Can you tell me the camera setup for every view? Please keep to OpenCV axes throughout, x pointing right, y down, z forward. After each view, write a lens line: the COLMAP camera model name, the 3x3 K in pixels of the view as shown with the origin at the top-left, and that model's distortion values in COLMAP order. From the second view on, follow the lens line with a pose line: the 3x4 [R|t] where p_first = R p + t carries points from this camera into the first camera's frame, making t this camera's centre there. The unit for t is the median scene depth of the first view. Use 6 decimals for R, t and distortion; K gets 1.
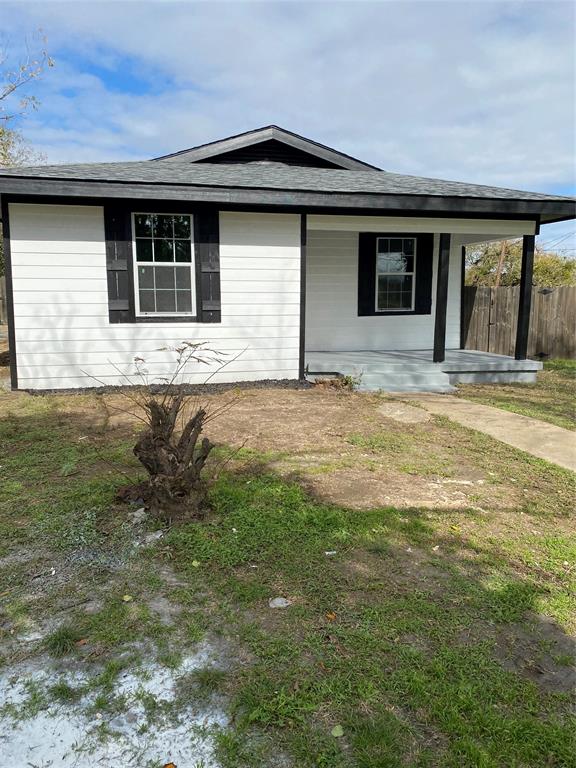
lens RADIAL K [[584.0, 0, 289.2], [0, 584.0, 381.6], [0, 0, 1]] dist [0.015409, 0.000526]
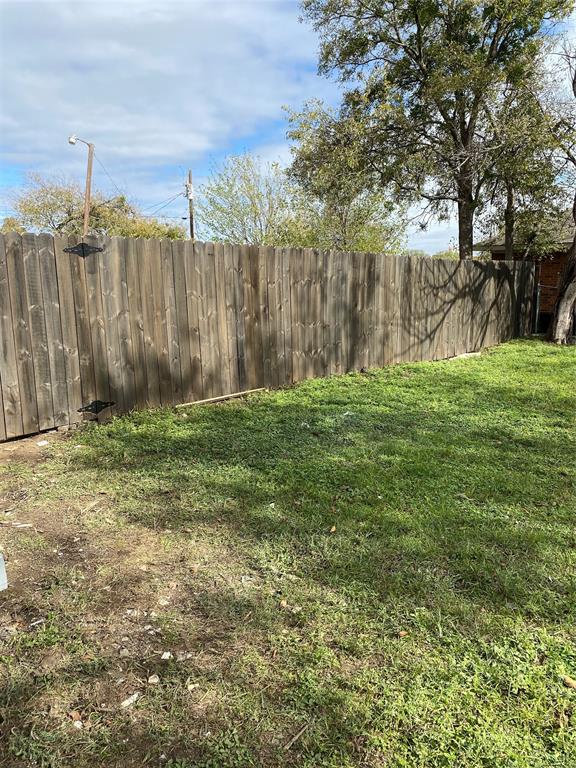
lens RADIAL K [[584.0, 0, 288.2], [0, 584.0, 383.5], [0, 0, 1]] dist [0.015409, 0.000526]
pose [[0.815361, -0.133941, 0.563247, 0.313712], [0.110056, 0.990989, 0.076341, -0.078968], [-0.568397, -0.000257, 0.822755, 0.596209]]
